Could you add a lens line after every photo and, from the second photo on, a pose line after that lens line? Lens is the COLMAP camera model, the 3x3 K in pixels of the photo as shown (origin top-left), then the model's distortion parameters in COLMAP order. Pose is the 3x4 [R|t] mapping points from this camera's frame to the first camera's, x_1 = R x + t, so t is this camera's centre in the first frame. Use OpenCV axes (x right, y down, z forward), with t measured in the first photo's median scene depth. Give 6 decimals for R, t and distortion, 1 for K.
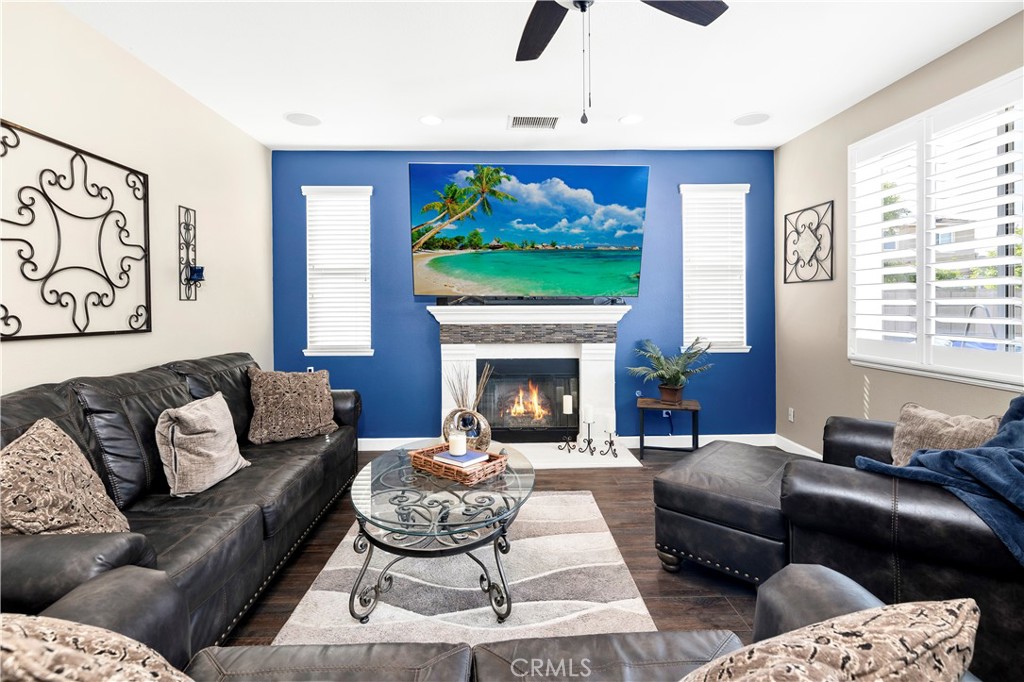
lens RADIAL K [[492.9, 0, 509.2], [0, 492.9, 307.5], [0, 0, 1]] dist [0.002815, 0.000289]
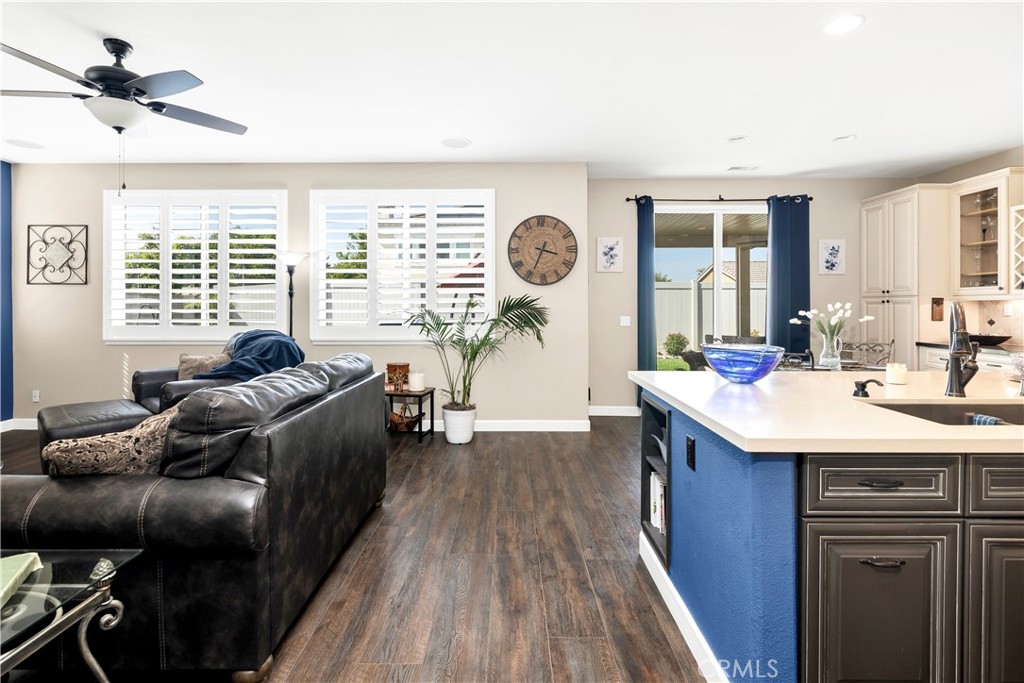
lens RADIAL K [[501.1, 0, 508.7], [0, 501.1, 307.1], [0, 0, 1]] dist [0.003811, 0.000274]
pose [[0.024266, 0.000248, 0.999705, -0.616588], [0.002911, 0.999996, -0.000318, 0.009550], [-0.999701, 0.002918, 0.024266, -0.164763]]
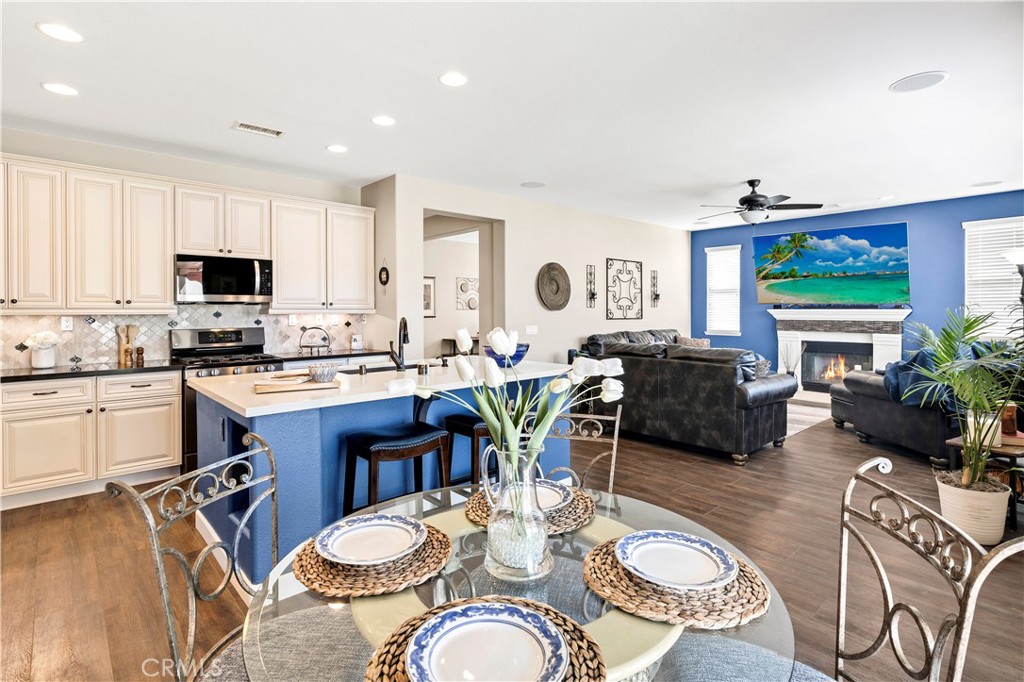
lens RADIAL K [[489.0, 0, 506.3], [0, 489.0, 320.5], [0, 0, 1]] dist [-0.017136, -0.001062]
pose [[0.650765, 0.018242, -0.759060, 0.607987], [0.000514, 0.999701, 0.024465, -0.006982], [0.759279, -0.016311, 0.650561, -0.967665]]
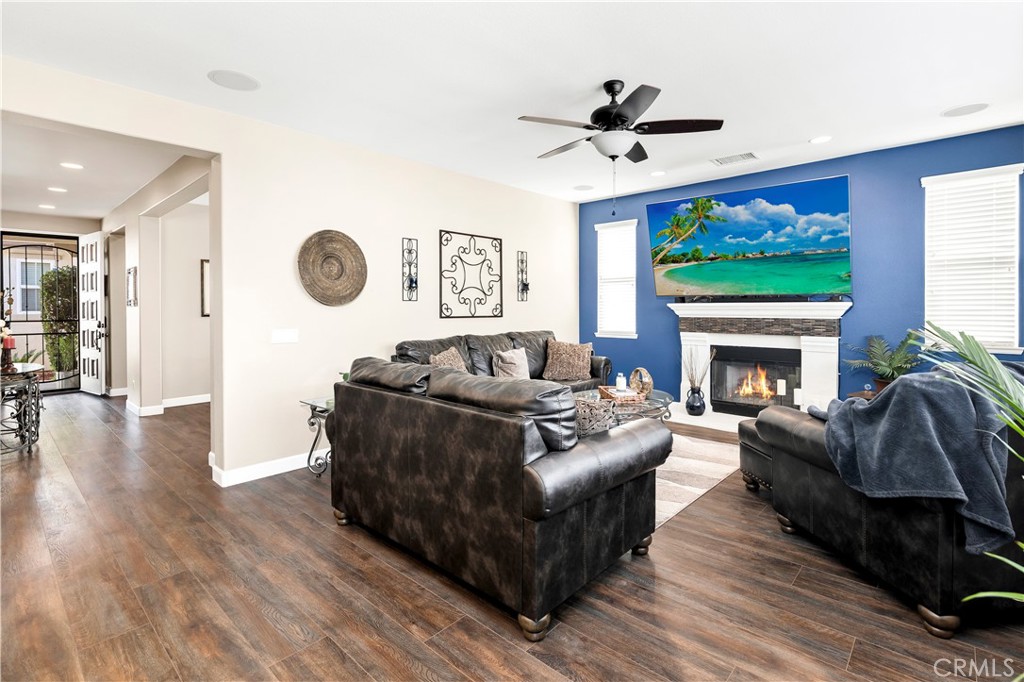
lens RADIAL K [[476.7, 0, 506.2], [0, 476.7, 310.4], [0, 0, 1]] dist [-0.013901, 0.000089]
pose [[0.721686, 0.006518, -0.692190, 0.452072], [0.001292, 0.999941, 0.010763, 0.001285], [0.692220, -0.008662, 0.721635, -0.281593]]
